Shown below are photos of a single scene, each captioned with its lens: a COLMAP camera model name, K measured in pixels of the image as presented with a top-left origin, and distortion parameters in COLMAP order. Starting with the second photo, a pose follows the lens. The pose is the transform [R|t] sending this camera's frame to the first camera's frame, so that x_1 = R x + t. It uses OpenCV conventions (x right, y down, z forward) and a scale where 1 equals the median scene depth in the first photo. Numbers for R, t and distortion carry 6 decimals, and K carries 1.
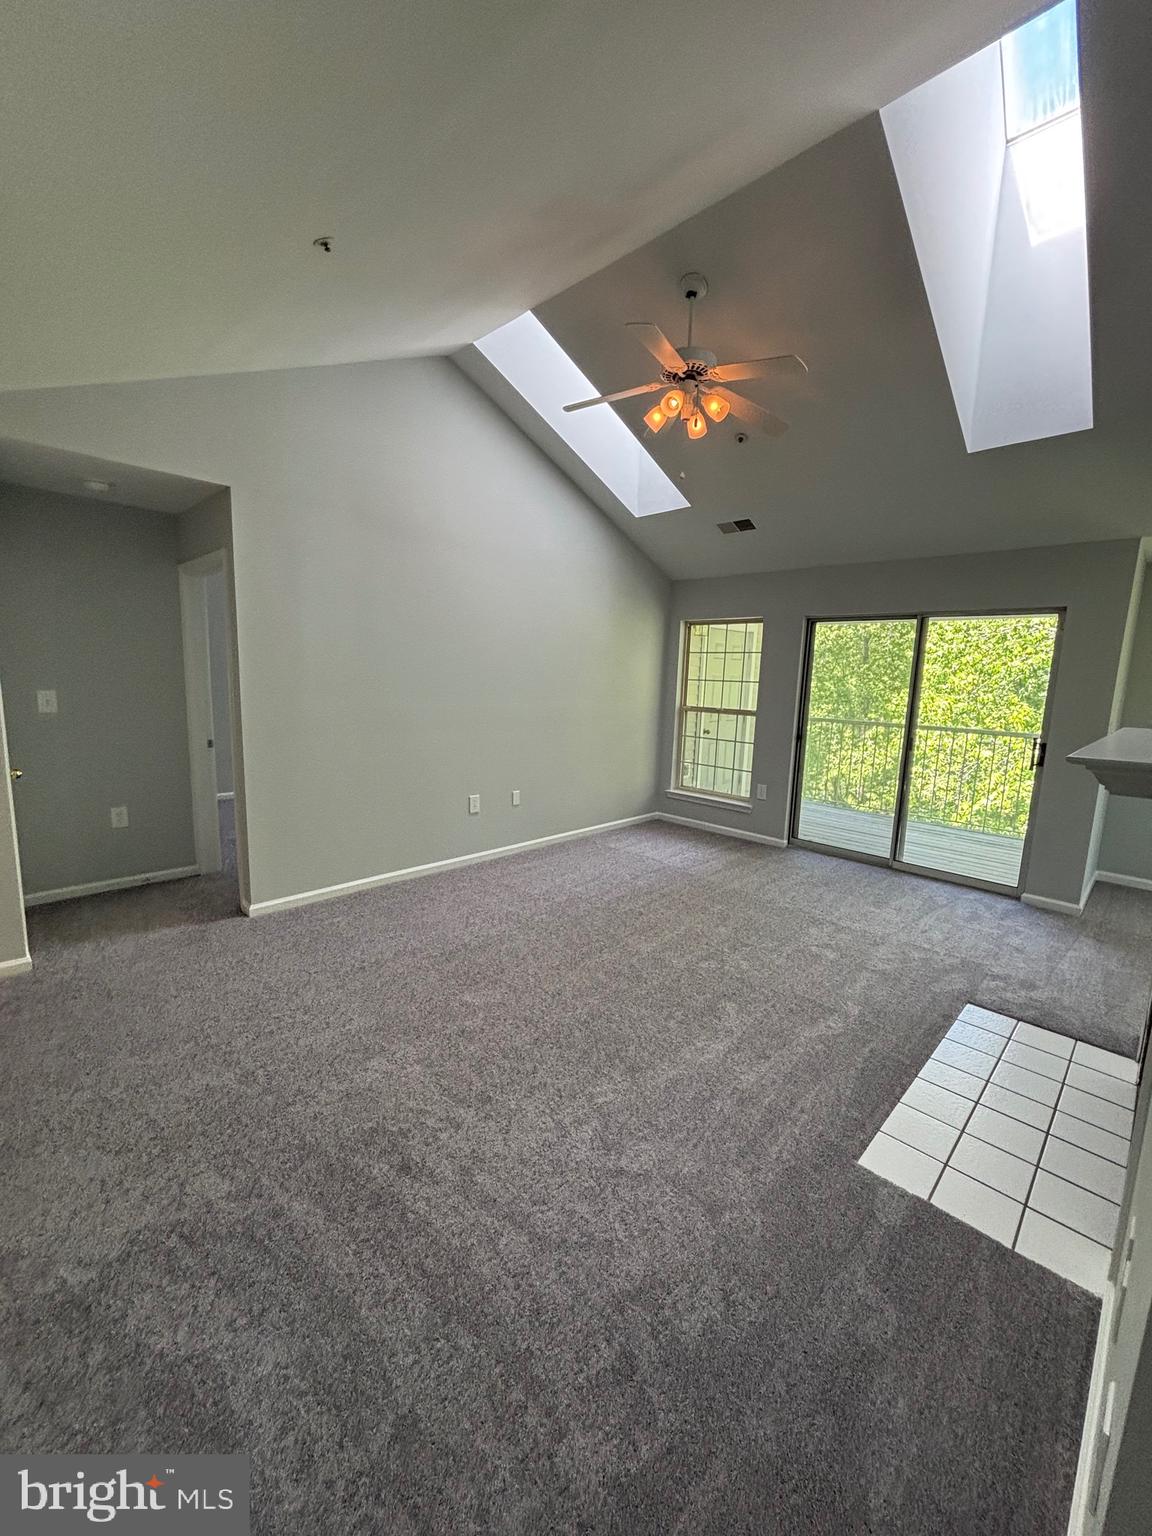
lens RADIAL K [[616.6, 0, 576.0], [0, 616.6, 768.0], [0, 0, 1]] dist [-0.000026, 0.000049]
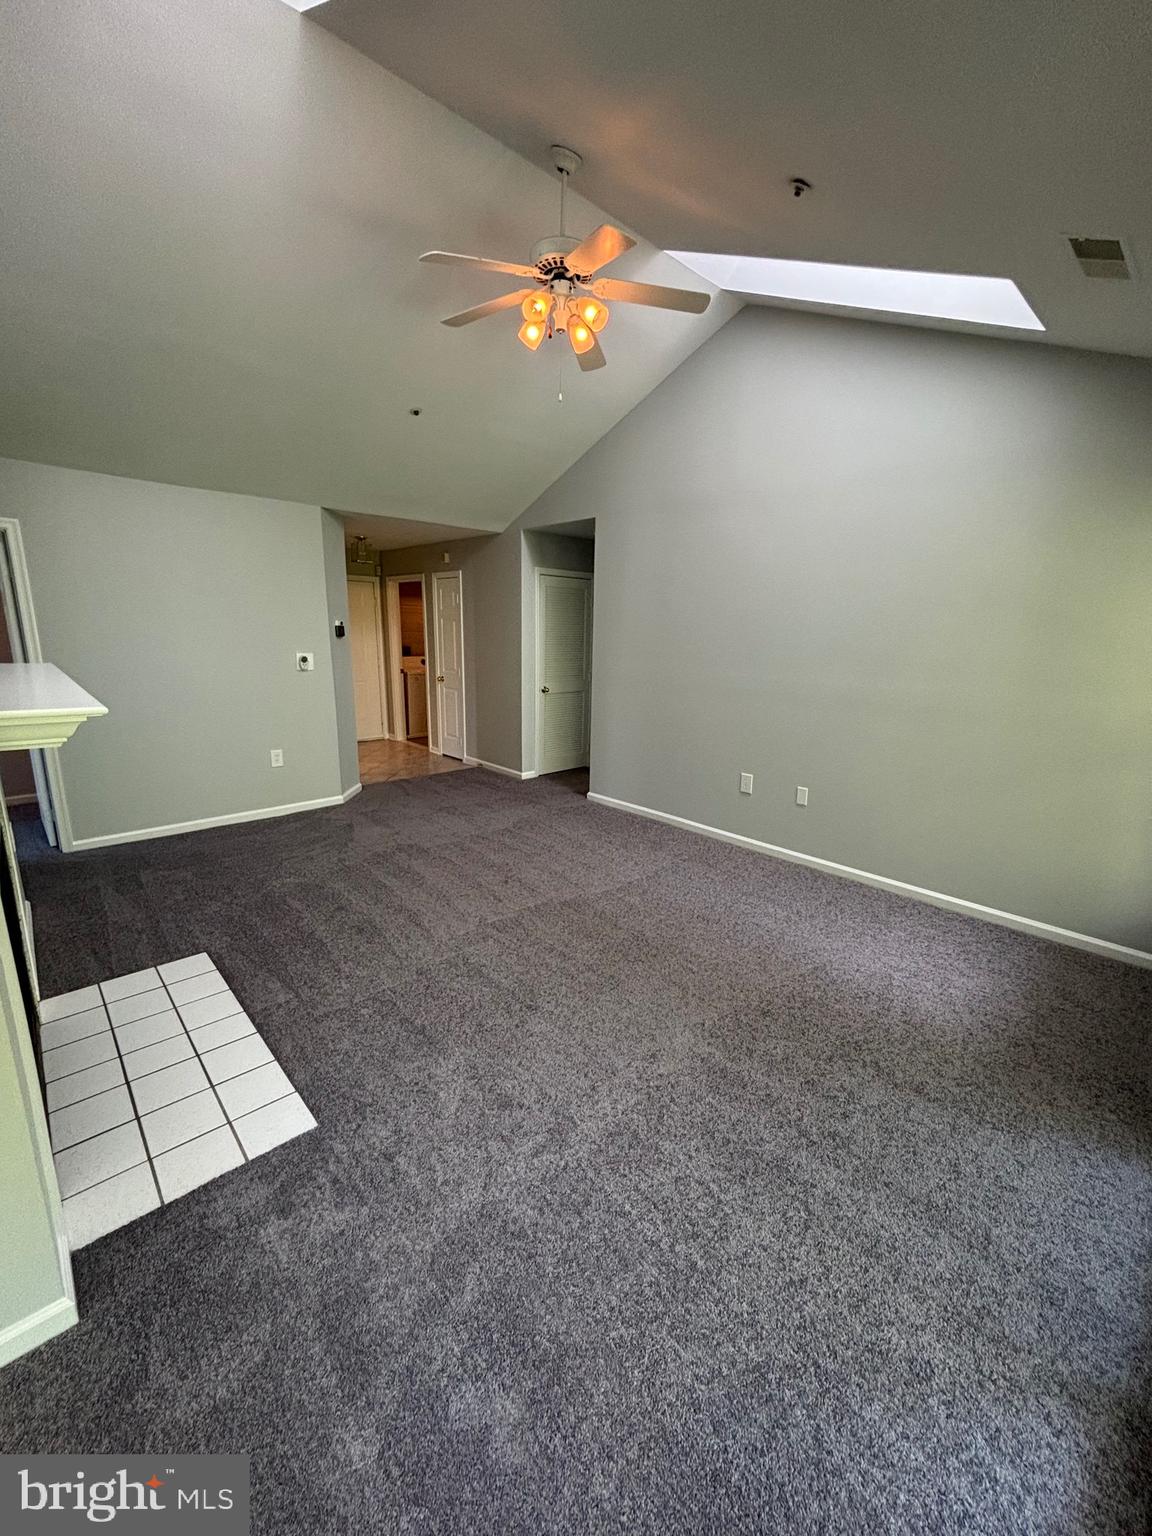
lens RADIAL K [[616.6, 0, 576.0], [0, 616.6, 768.0], [0, 0, 1]] dist [-0.000026, 0.000049]
pose [[-0.044020, 0.187502, -0.981277, 1.018770], [-0.180426, 0.964586, 0.192407, -0.129421], [0.982603, 0.185518, -0.008631, 1.029919]]
